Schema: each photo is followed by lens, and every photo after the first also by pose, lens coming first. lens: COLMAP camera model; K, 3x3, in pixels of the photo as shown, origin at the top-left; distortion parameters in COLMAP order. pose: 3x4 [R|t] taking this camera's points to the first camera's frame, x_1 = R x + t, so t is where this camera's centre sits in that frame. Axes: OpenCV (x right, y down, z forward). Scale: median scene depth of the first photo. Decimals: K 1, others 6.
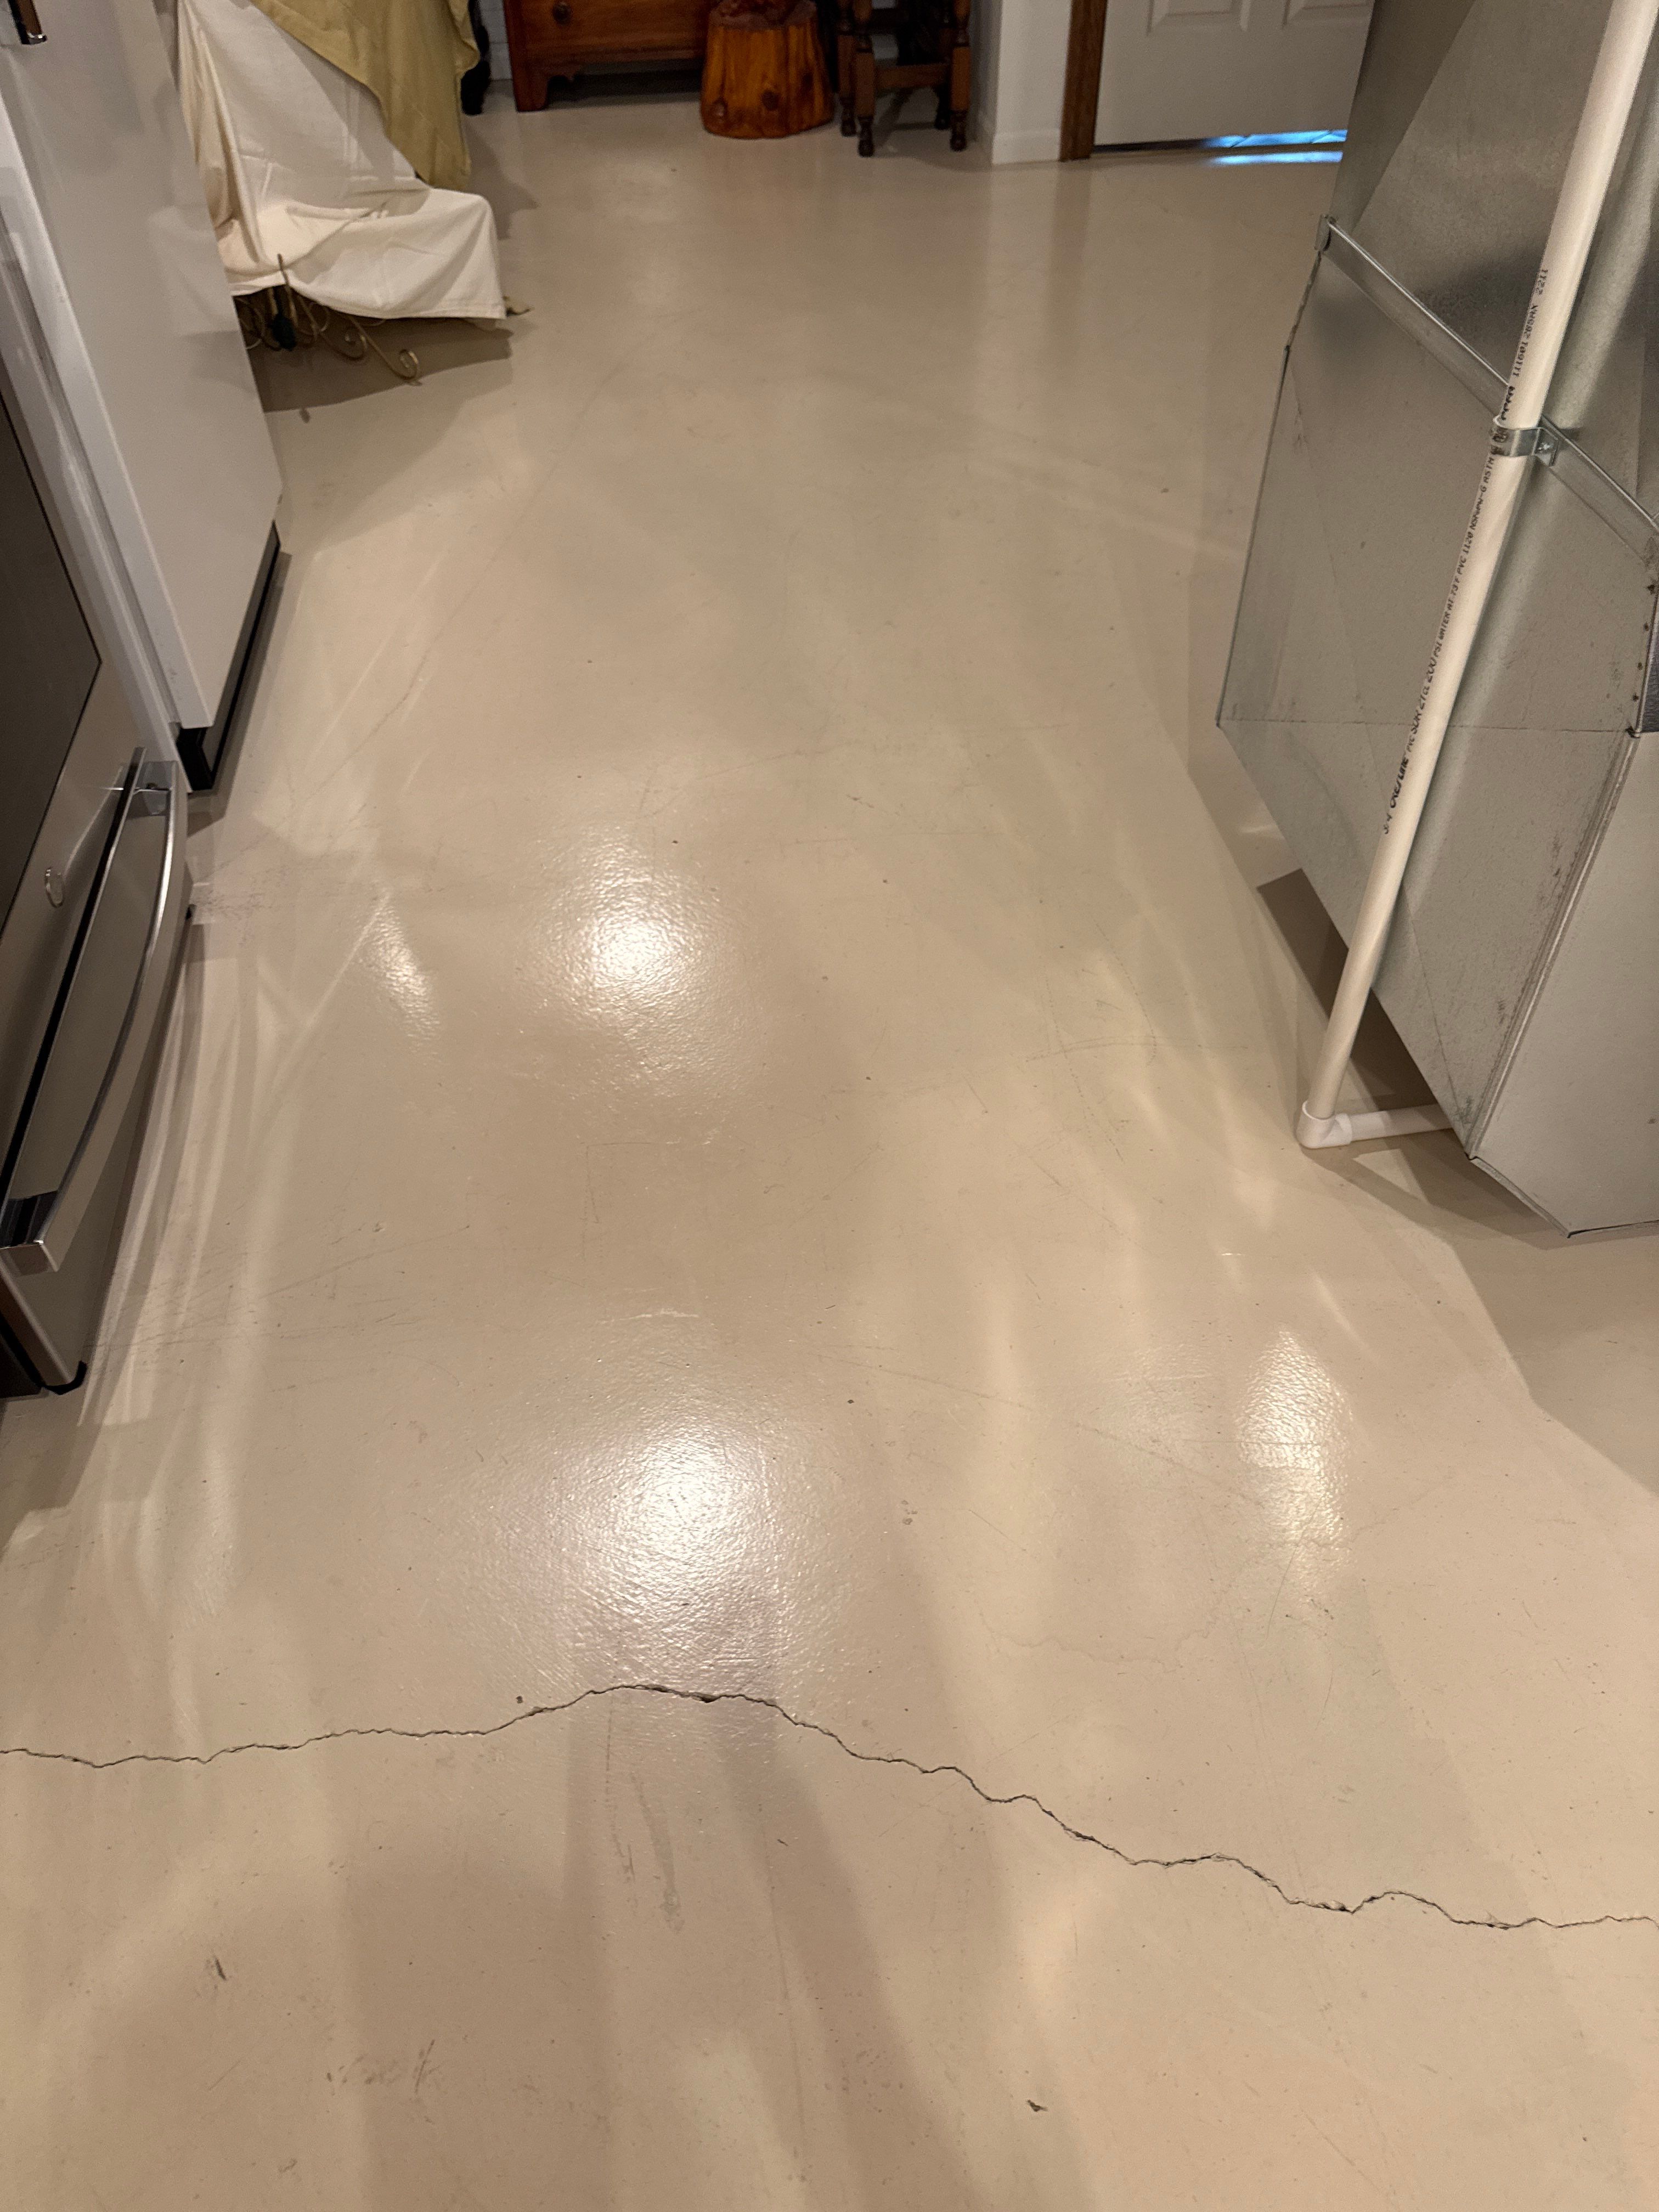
lens RADIAL K [[1532.7, 0, 835.7], [0, 1532.7, 1126.4], [0, 0, 1]] dist [0.039319, -0.010518]
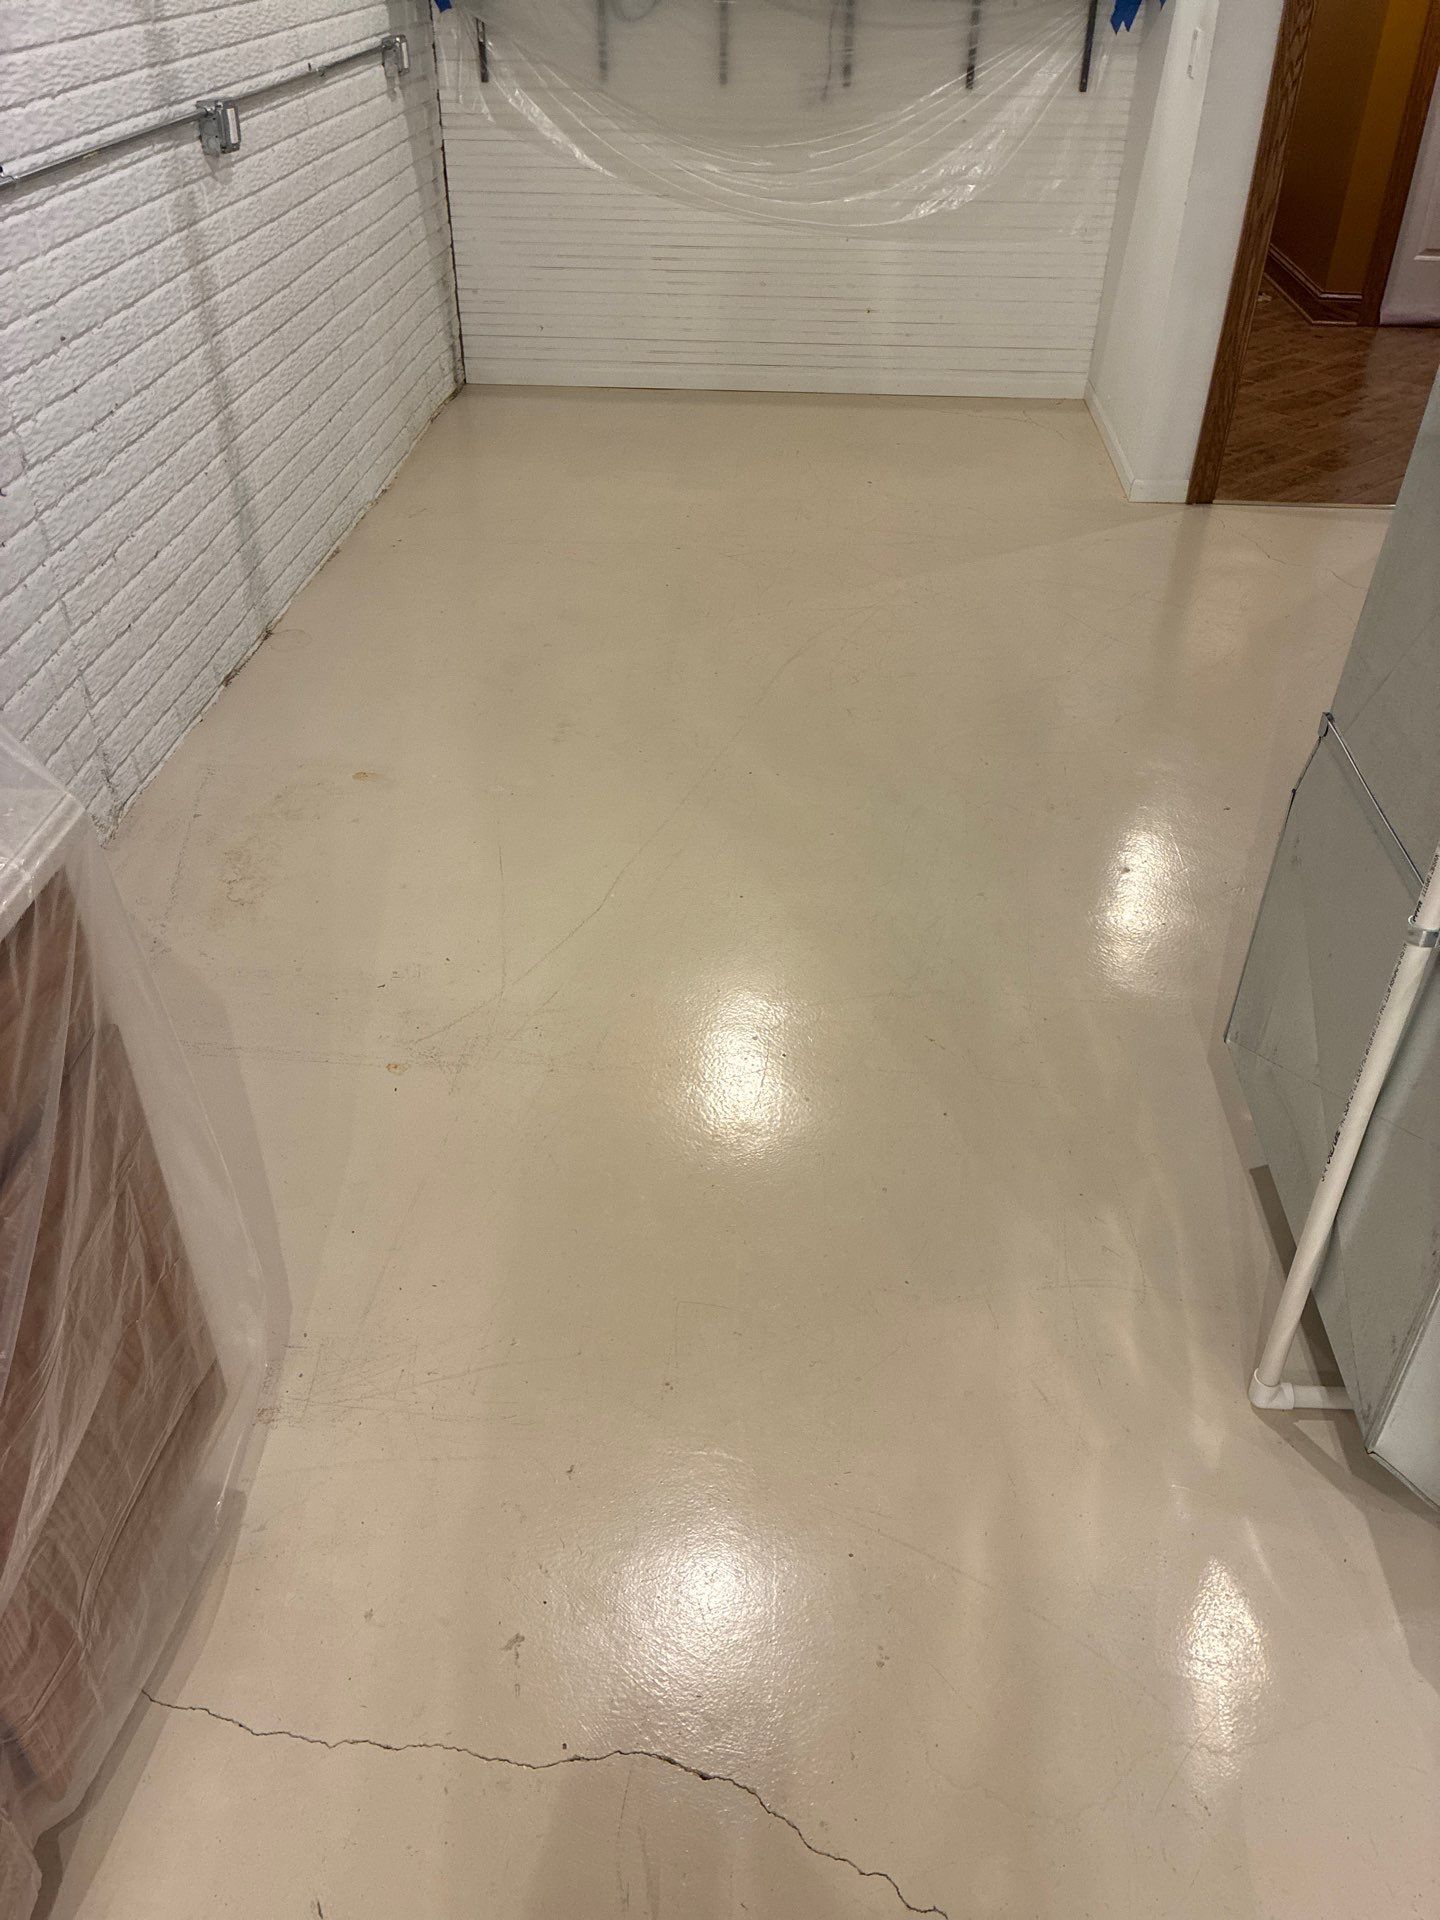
lens RADIAL K [[1447.7, 0, 727.2], [0, 1447.7, 993.8], [0, 0, 1]] dist [0.053161, -0.077173]
pose [[0.980312, 0.134242, -0.144805, 0.021484], [-0.153684, 0.979172, -0.132676, -0.097669], [0.123978, 0.152318, 0.980525, -0.260341]]
